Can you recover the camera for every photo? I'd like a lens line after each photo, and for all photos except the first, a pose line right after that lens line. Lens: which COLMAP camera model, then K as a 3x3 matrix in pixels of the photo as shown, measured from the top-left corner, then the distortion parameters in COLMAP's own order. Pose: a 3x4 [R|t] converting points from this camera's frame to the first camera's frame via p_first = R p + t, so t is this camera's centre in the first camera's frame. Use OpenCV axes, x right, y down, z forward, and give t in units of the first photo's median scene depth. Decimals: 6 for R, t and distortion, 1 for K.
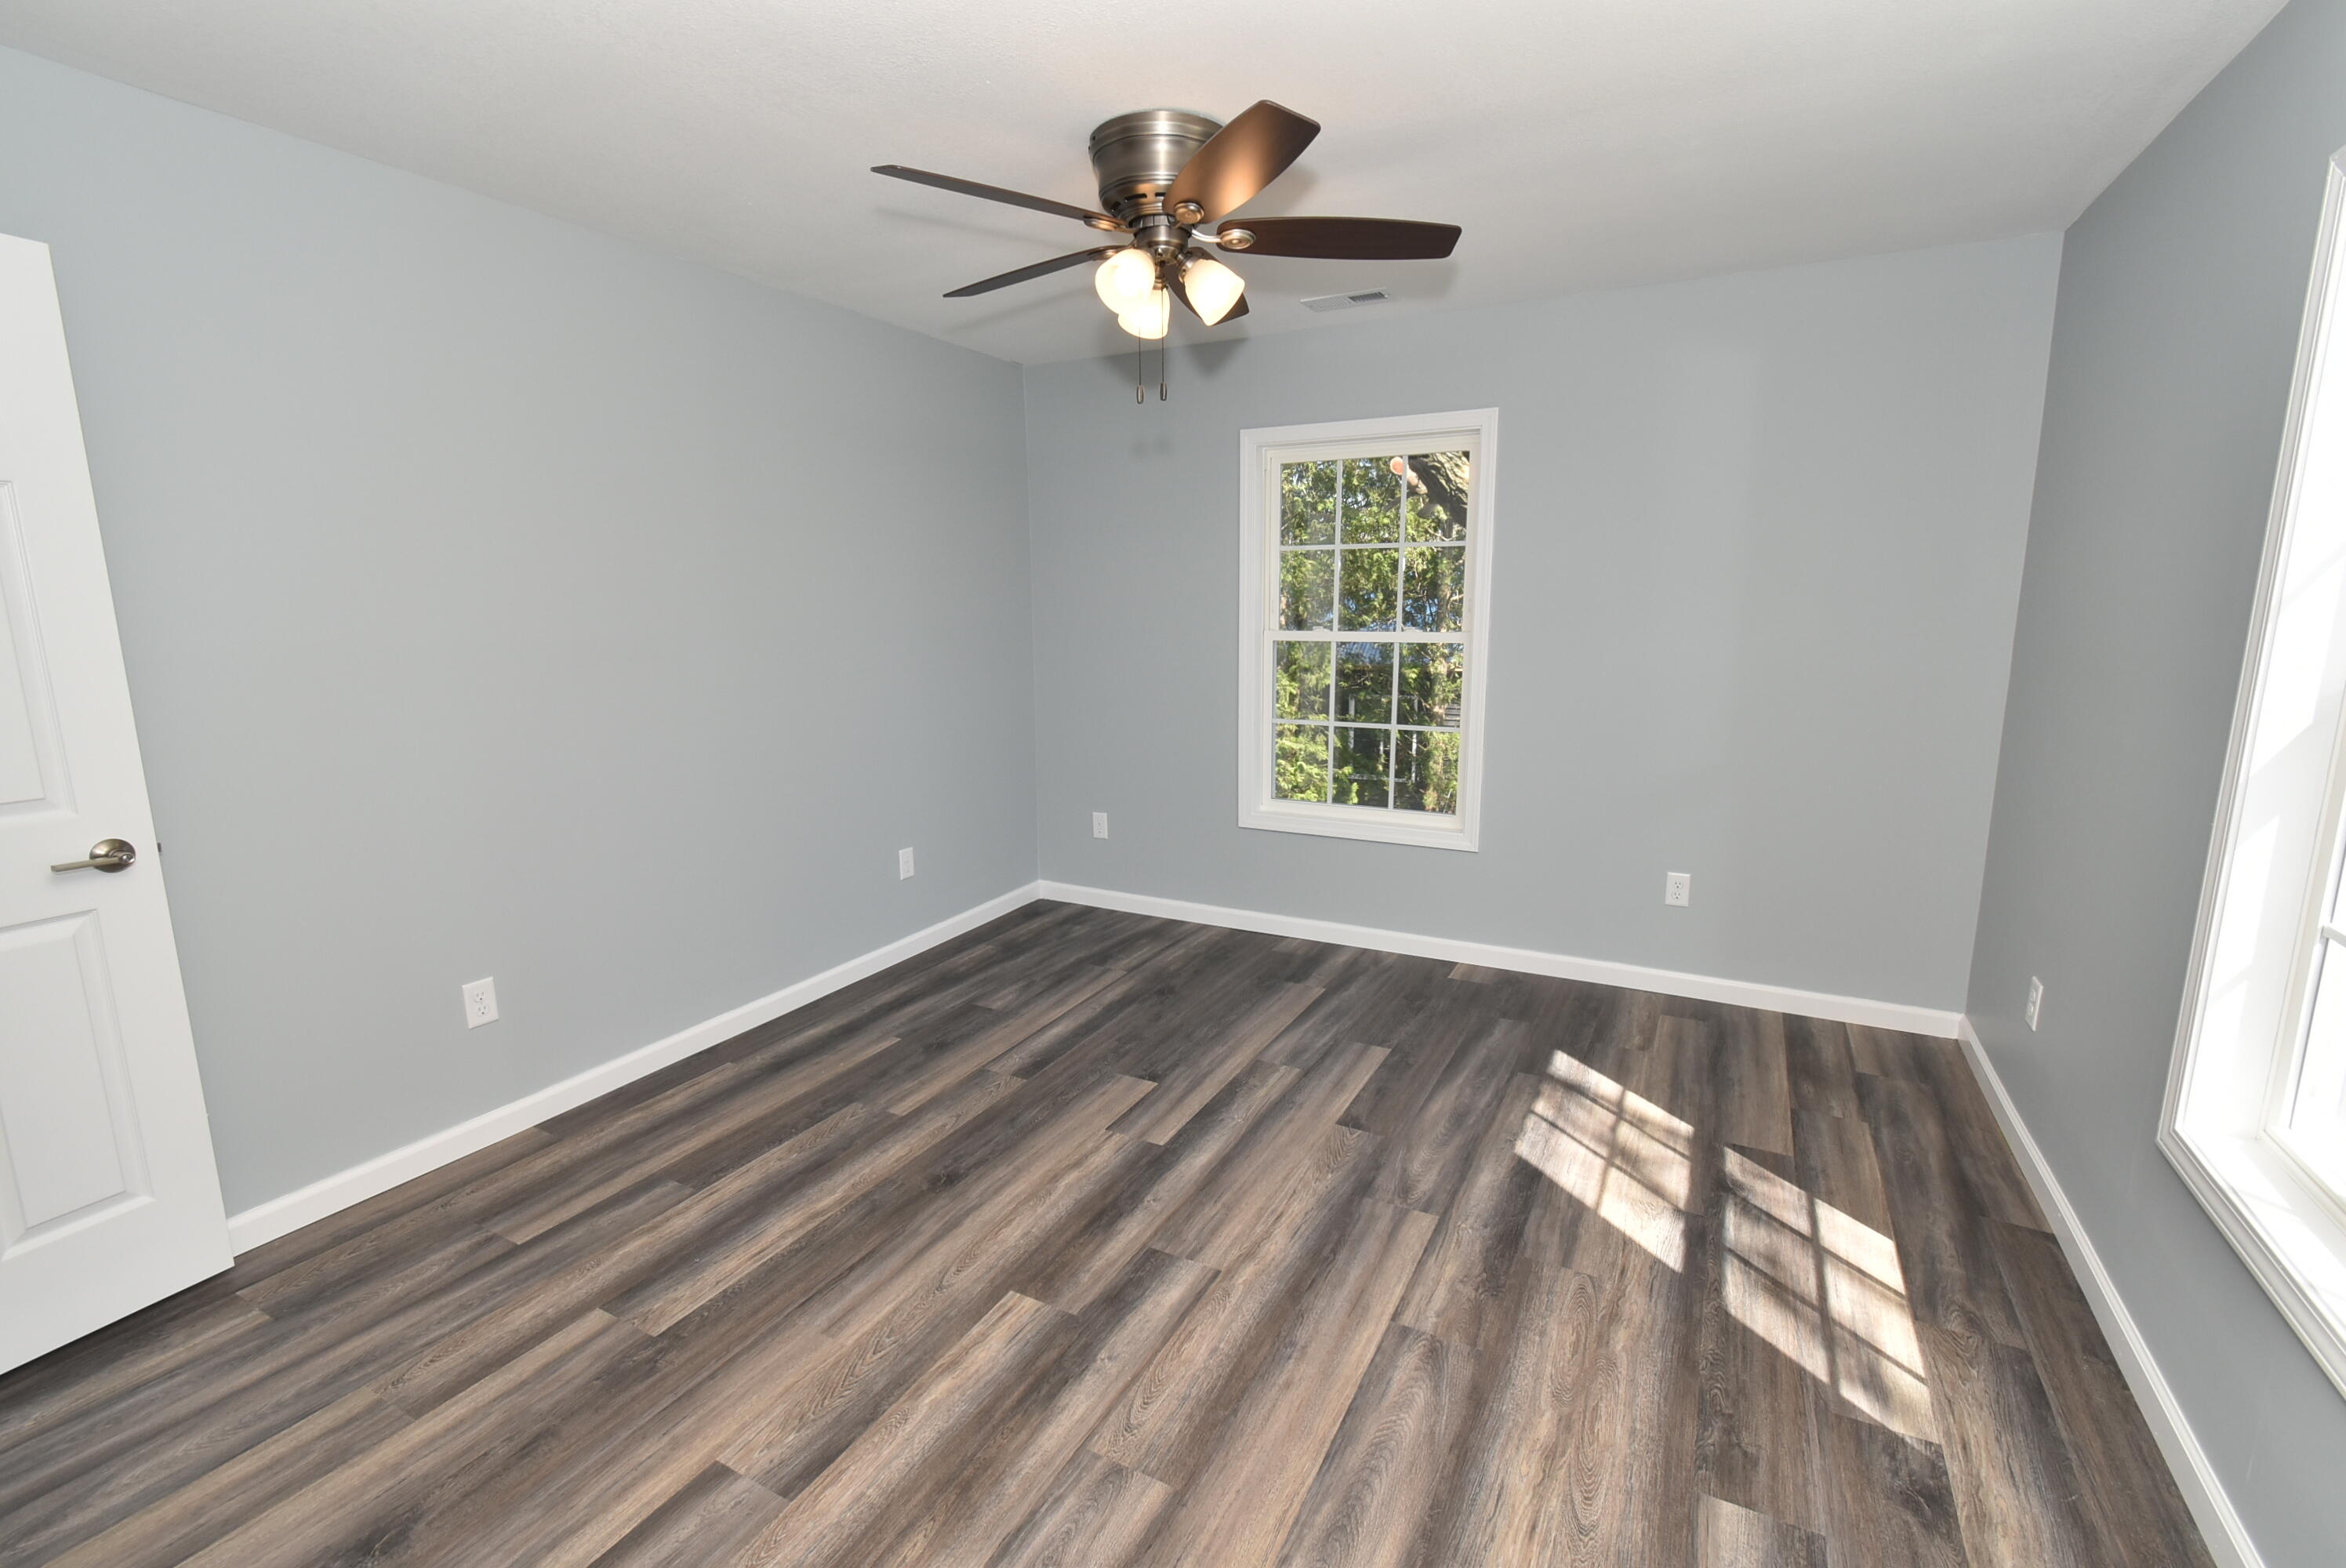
lens RADIAL K [[1032.2, 0, 1183.0], [0, 1032.2, 782.9], [0, 0, 1]] dist [0.005393, -0.005299]
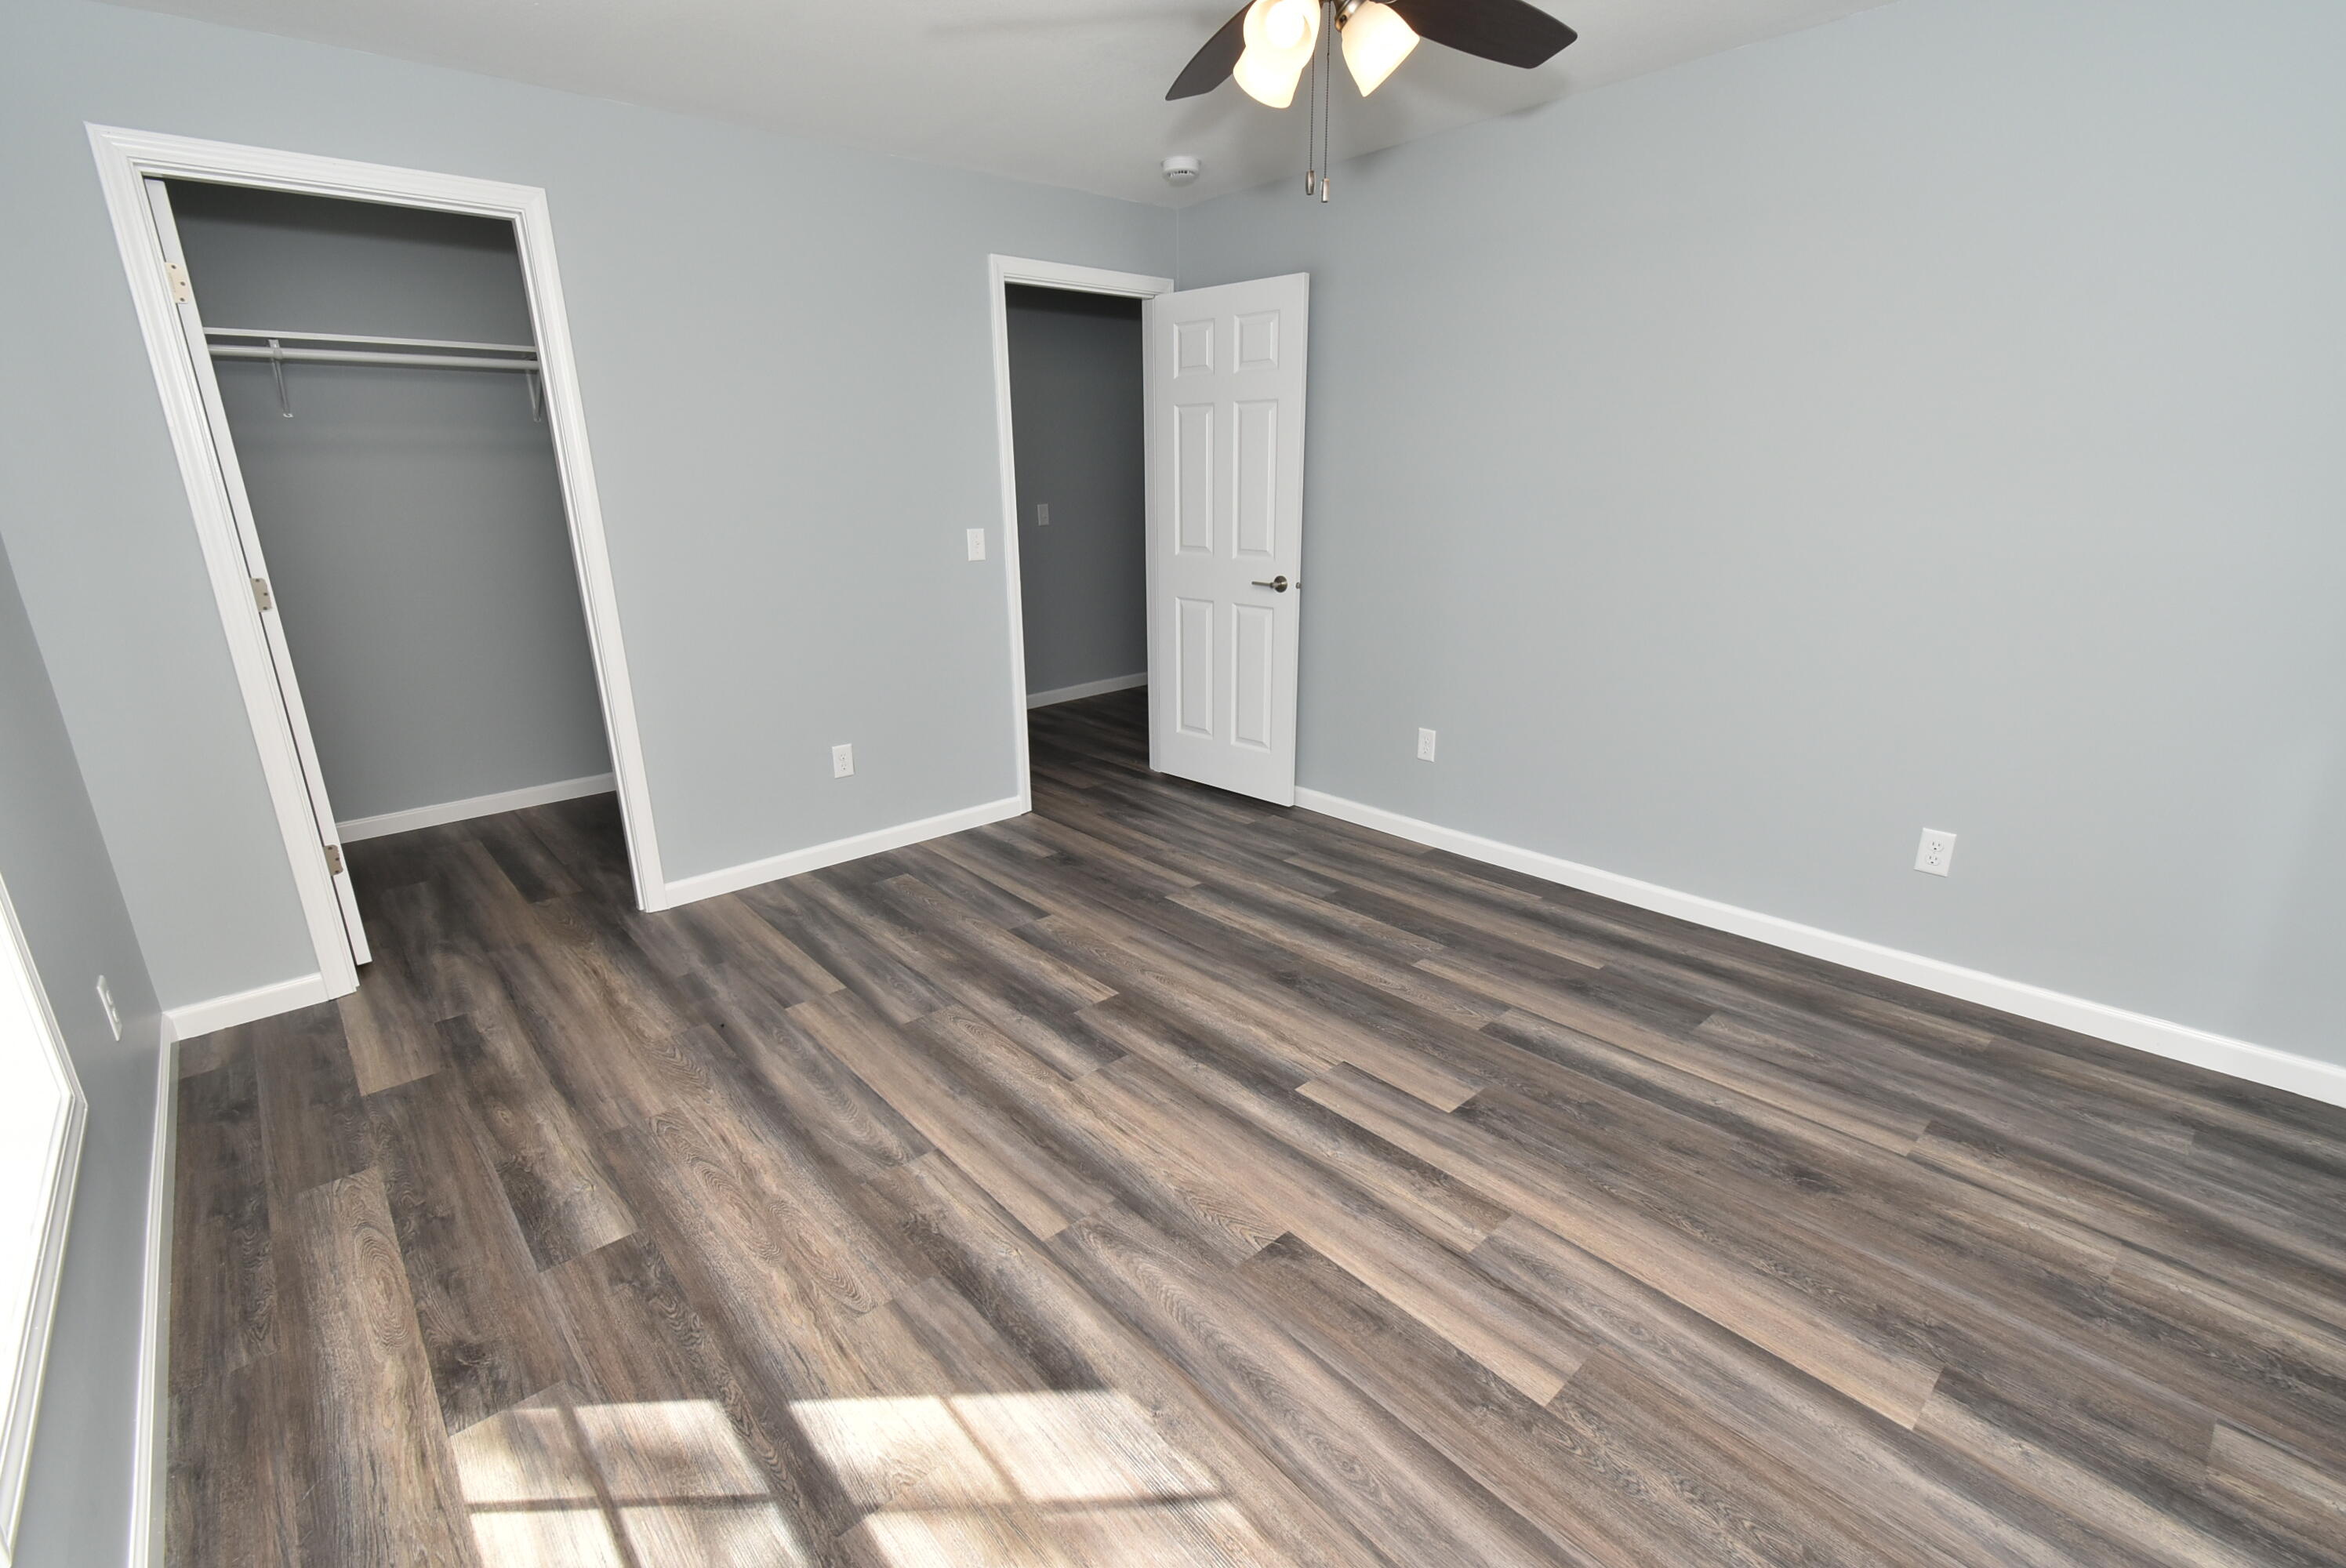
lens RADIAL K [[1038.2, 0, 1162.7], [0, 1038.2, 783.2], [0, 0, 1]] dist [0.001144, 0.000166]
pose [[-0.348675, 0.287459, -0.892072, 0.830262], [-0.145073, 0.923779, 0.354380, -0.216750], [0.925948, 0.252980, -0.280396, 1.206245]]
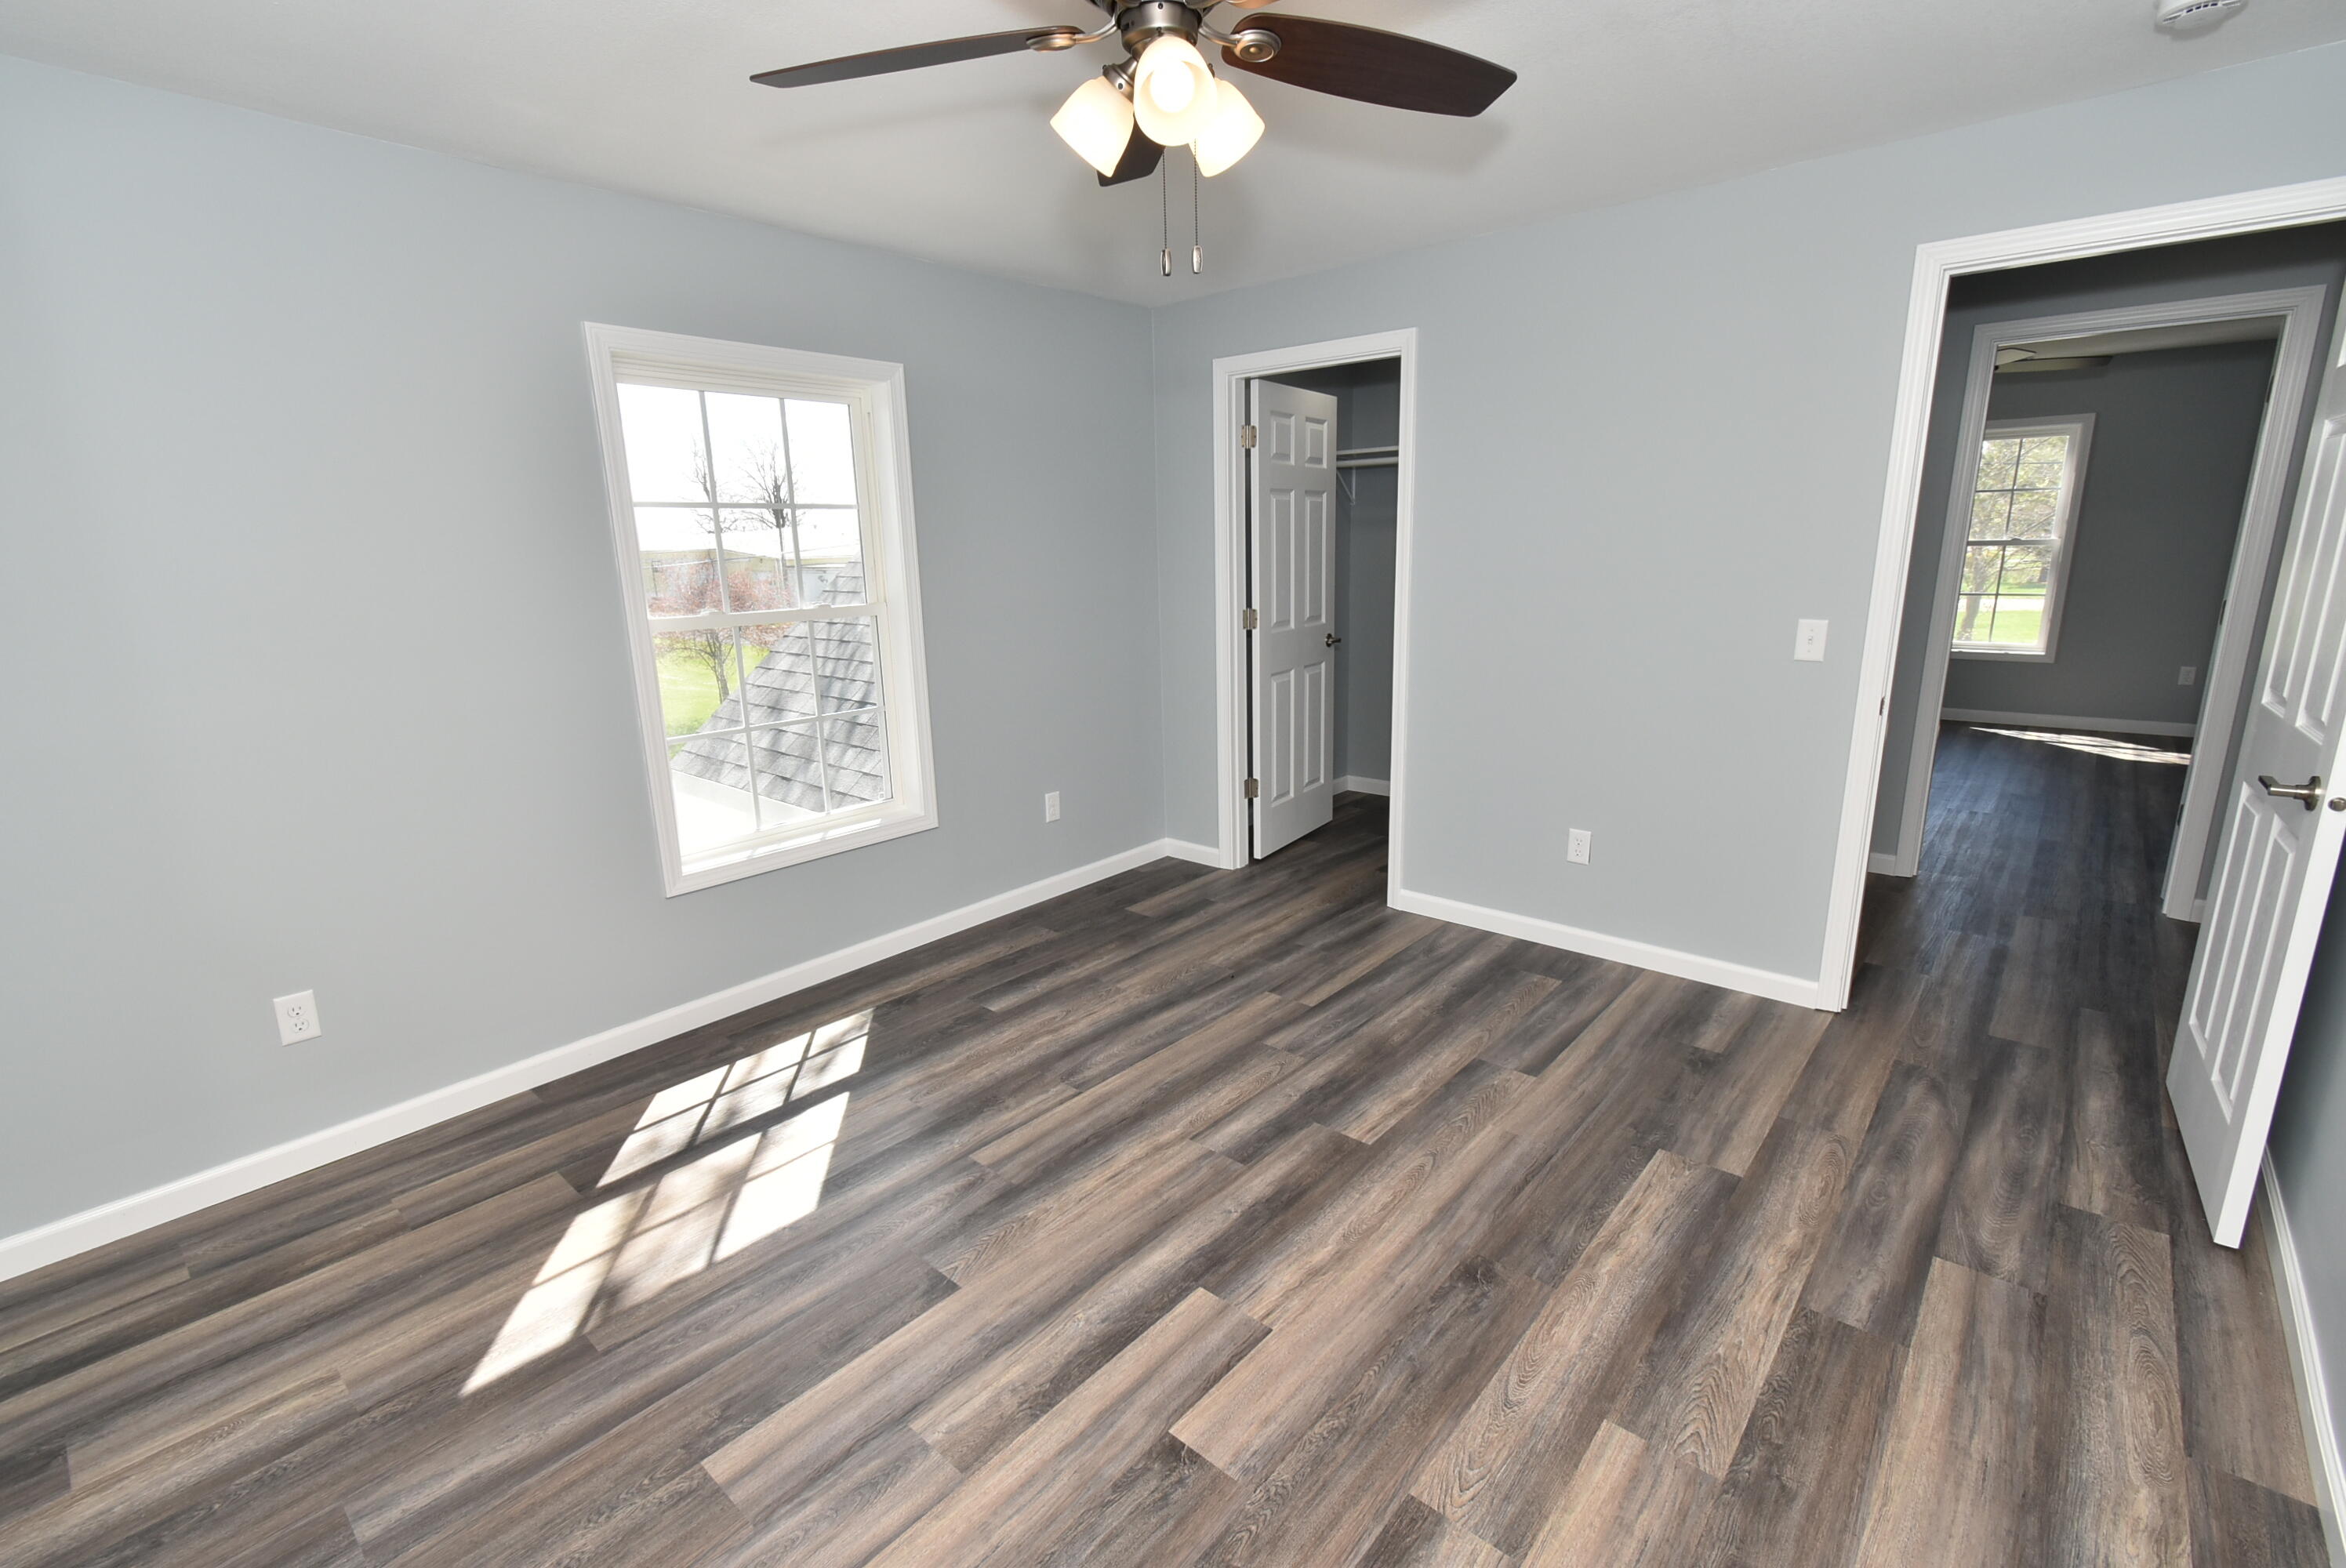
lens RADIAL K [[1035.0, 0, 1177.4], [0, 1035.0, 786.6], [0, 0, 1]] dist [0.007742, -0.005818]
pose [[-0.973625, -0.020458, 0.227236, -0.188630], [0.072024, 0.917486, 0.391194, -0.318633], [-0.216489, 0.397243, -0.891813, 1.717208]]
